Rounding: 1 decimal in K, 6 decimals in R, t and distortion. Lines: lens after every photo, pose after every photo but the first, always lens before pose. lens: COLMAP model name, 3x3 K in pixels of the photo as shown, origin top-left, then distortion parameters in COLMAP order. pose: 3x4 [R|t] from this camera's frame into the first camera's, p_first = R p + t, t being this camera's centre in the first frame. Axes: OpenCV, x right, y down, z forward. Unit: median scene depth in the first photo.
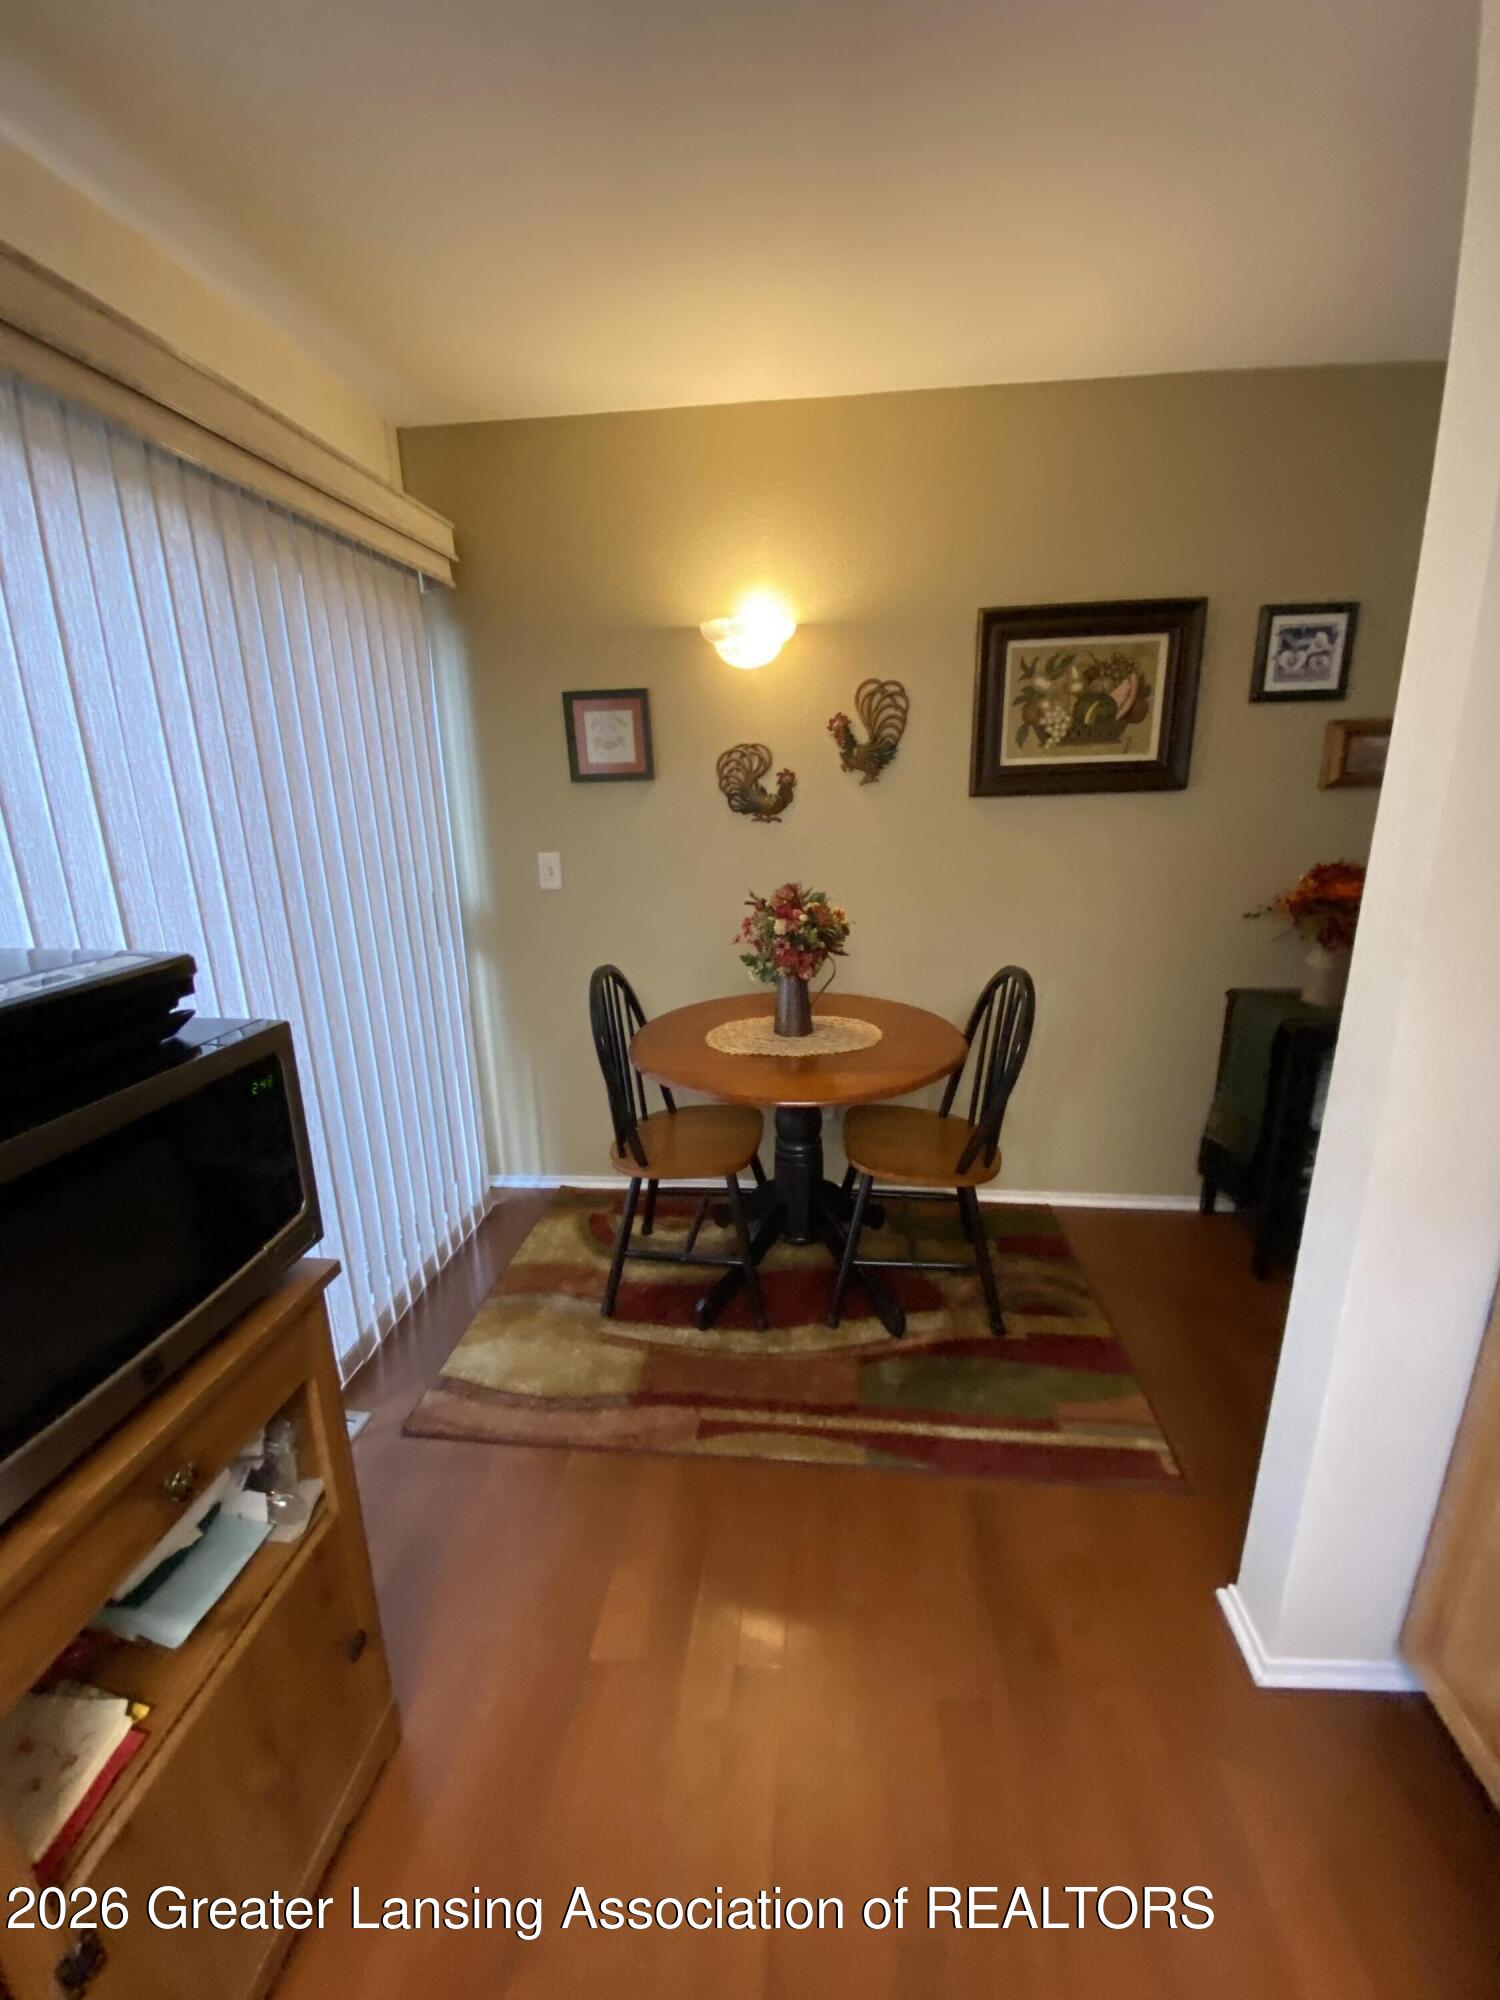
lens RADIAL K [[816.7, 0, 739.2], [0, 816.7, 1003.1], [0, 0, 1]] dist [0.009393, -0.000820]
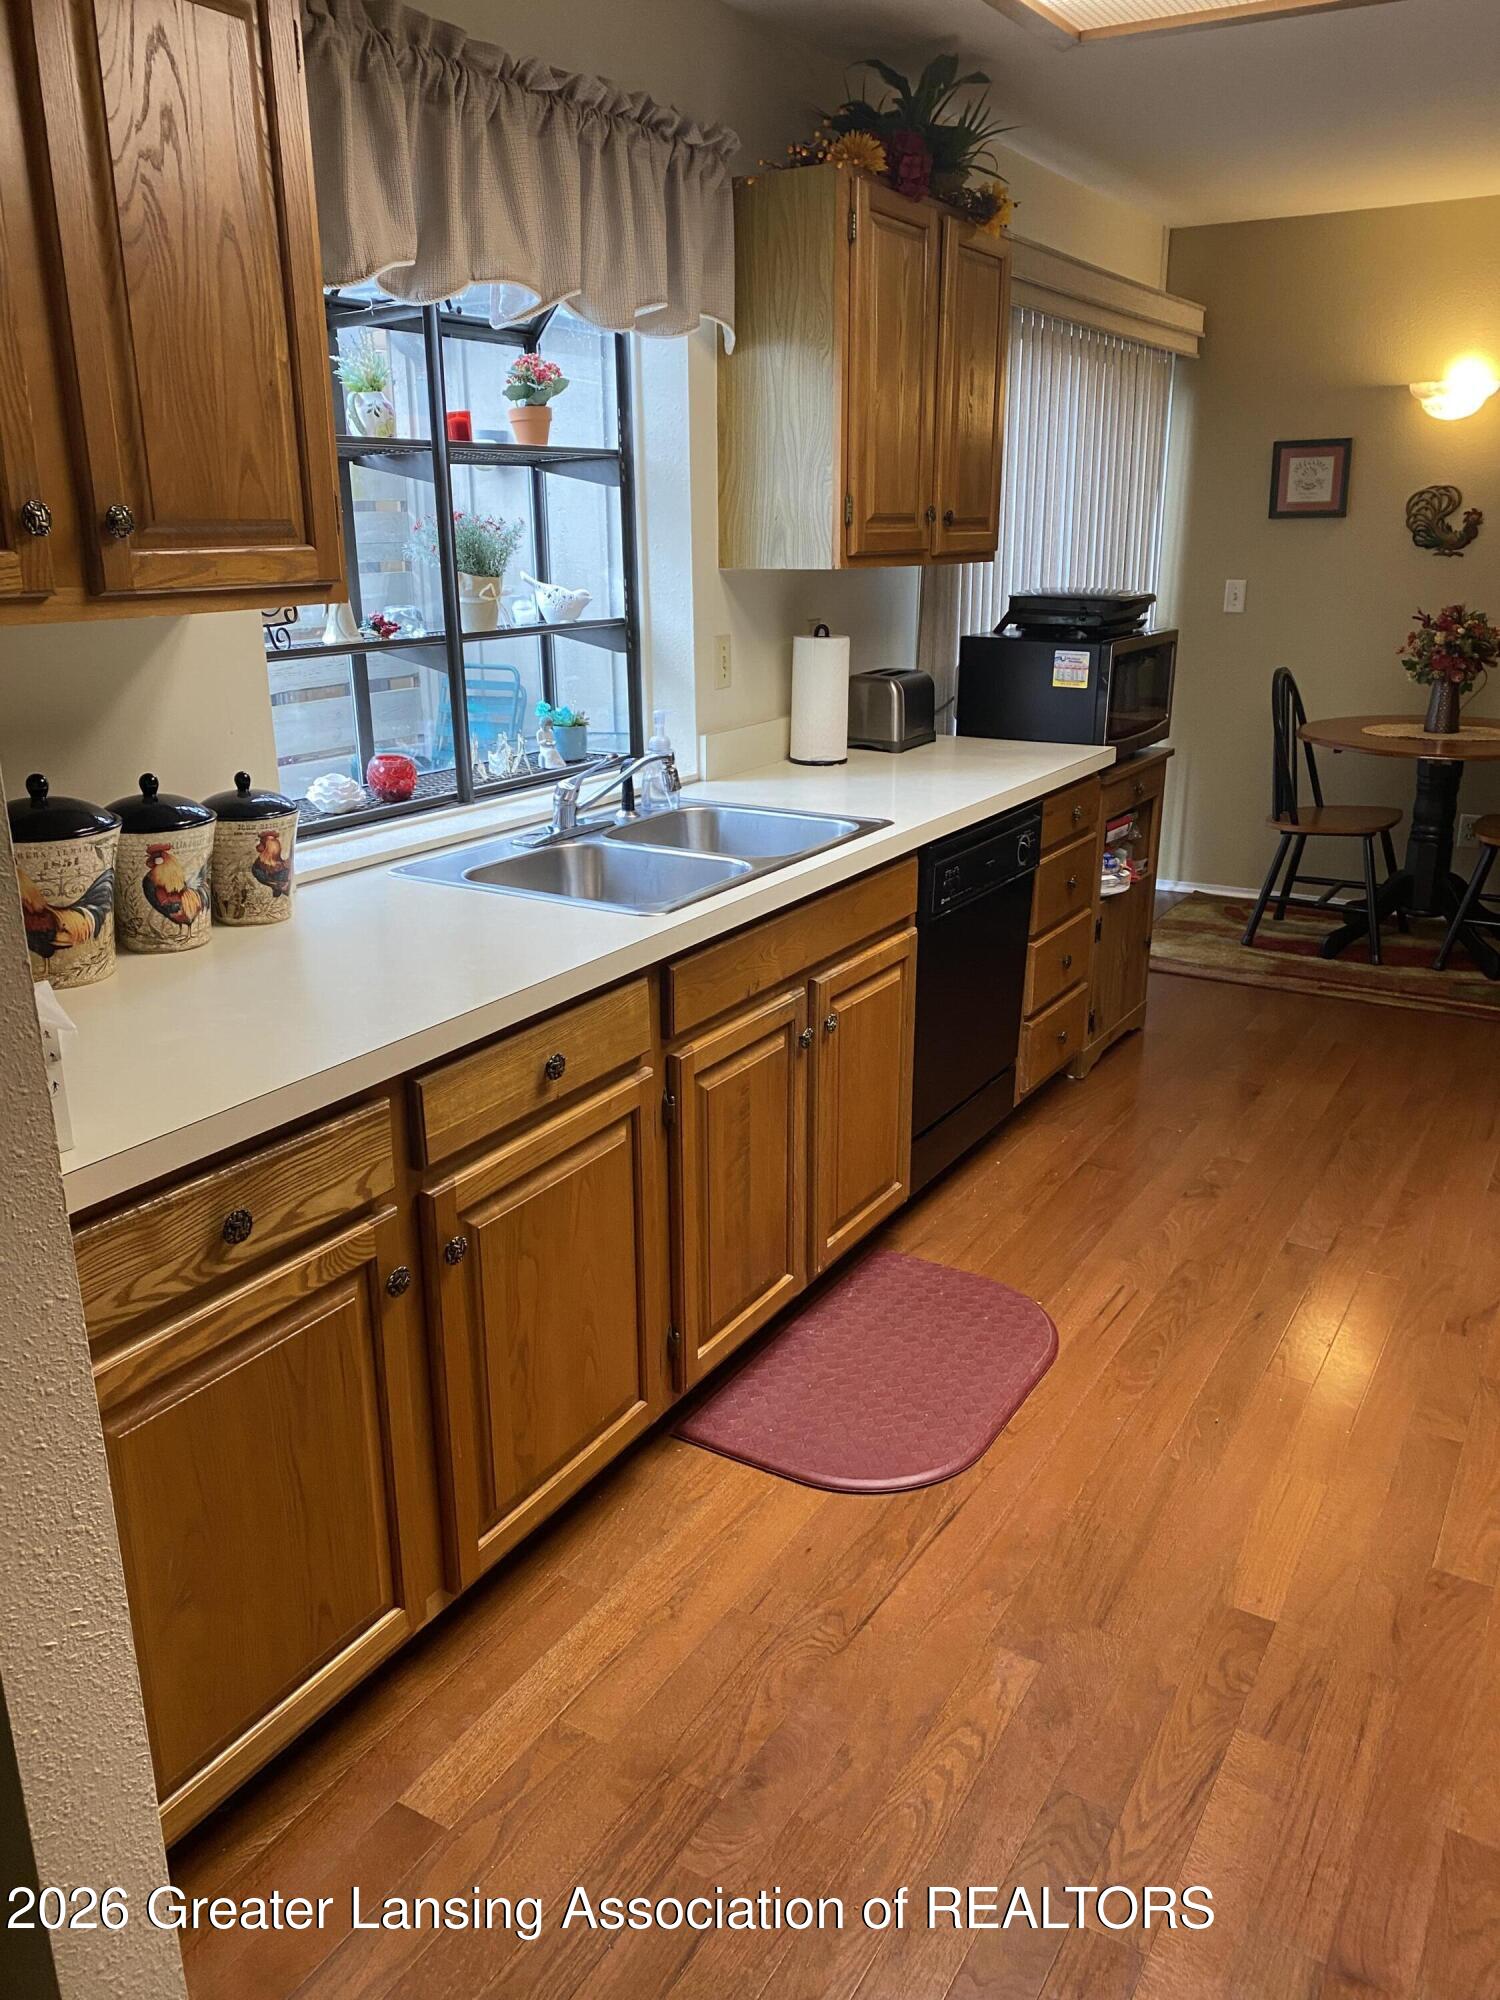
lens RADIAL K [[1503.1, 0, 738.8], [0, 1503.1, 989.7], [0, 0, 1]] dist [0.008573, 0.015966]
pose [[0.907999, 0.137186, -0.395877, 0.056423], [-0.118685, 0.990391, 0.070986, 0.363673], [0.401812, -0.017471, 0.915556, -1.406517]]
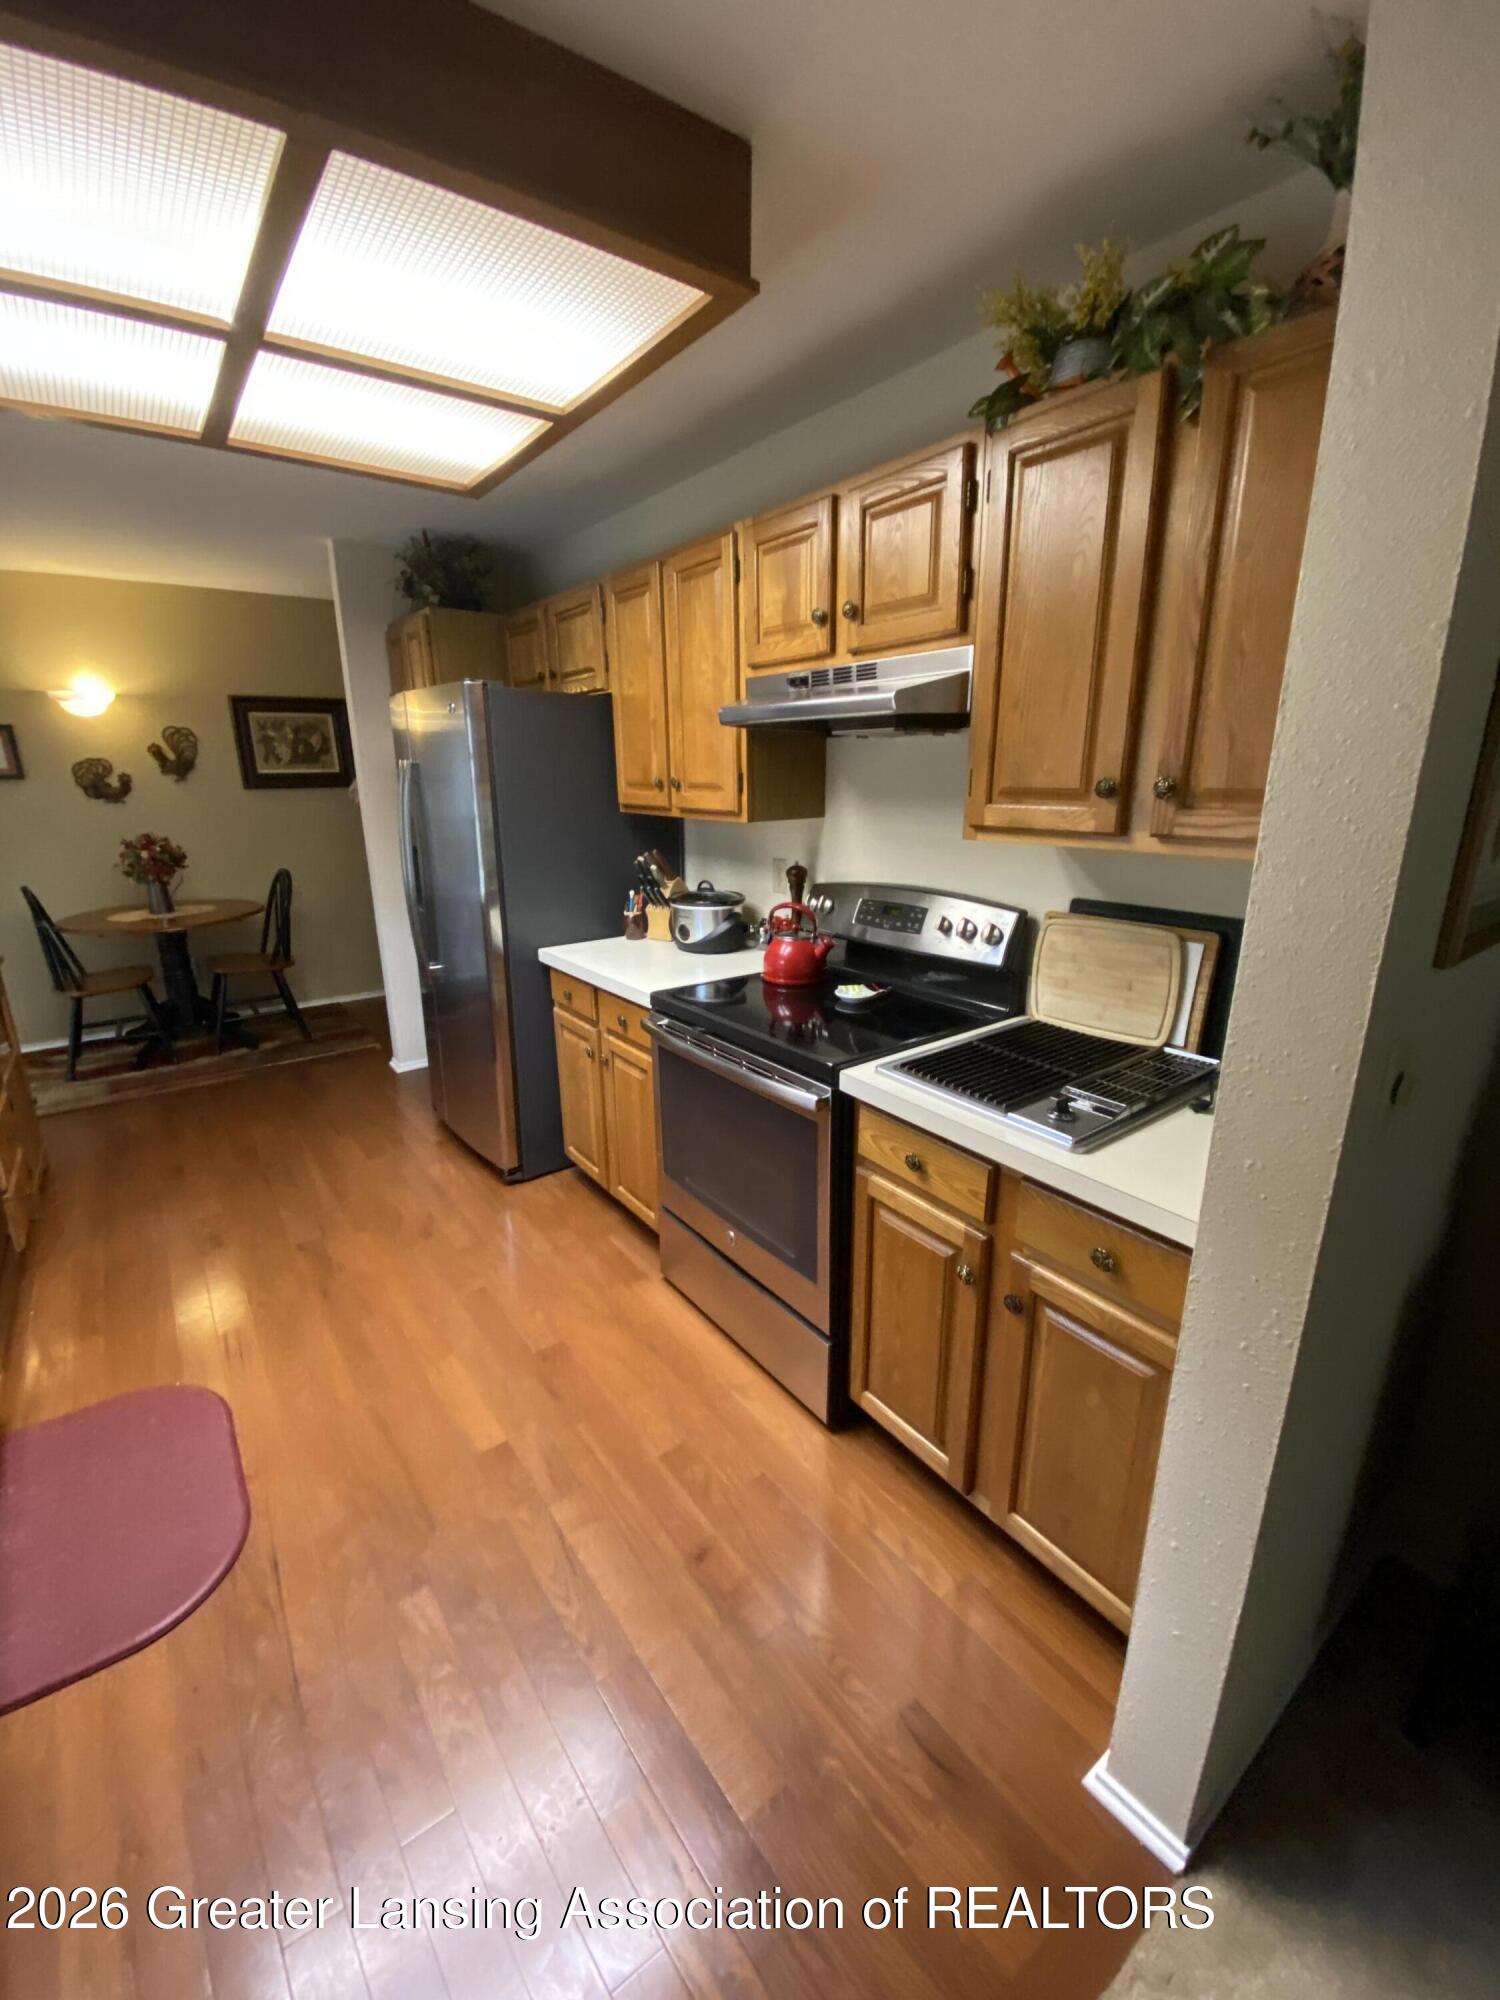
lens RADIAL K [[816.7, 0, 737.6], [0, 816.7, 993.6], [0, 0, 1]] dist [0.009393, -0.000820]
pose [[0.733243, -0.167612, 0.658985, -0.234213], [0.170197, 0.983534, 0.060785, 0.321111], [-0.658322, 0.067587, 0.749696, -1.256236]]
